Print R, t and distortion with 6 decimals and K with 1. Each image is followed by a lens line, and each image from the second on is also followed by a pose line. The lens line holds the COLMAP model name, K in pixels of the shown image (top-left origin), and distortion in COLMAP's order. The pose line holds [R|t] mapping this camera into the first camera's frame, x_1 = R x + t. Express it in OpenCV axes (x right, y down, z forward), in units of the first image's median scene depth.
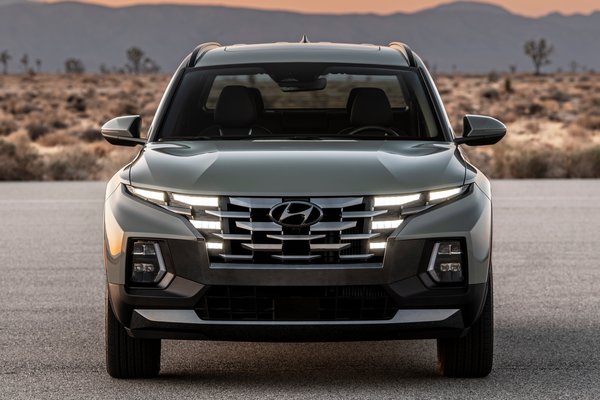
lens RADIAL K [[2149.4, 0, 328.1], [0, 2149.4, 226.2], [0, 0, 1]] dist [0.335247, 0.000000]
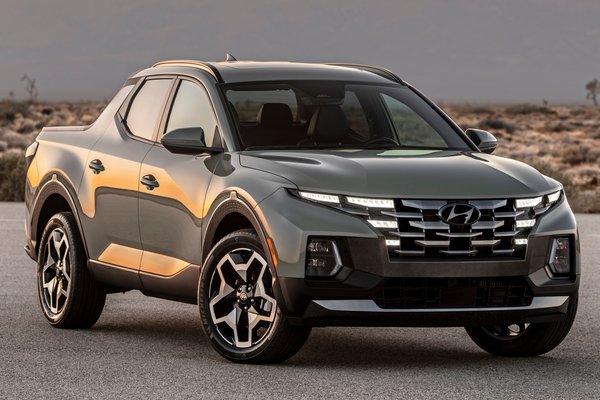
lens RADIAL K [[1971.3, 0, 300.2], [0, 1971.3, 200.2], [0, 0, 1]] dist [-0.320487, 0.000000]
pose [[0.965493, 0.000328, 0.260430, -0.366251], [0.003428, 0.999897, -0.013971, 0.001088], [-0.260408, 0.014381, 0.965392, 0.014921]]
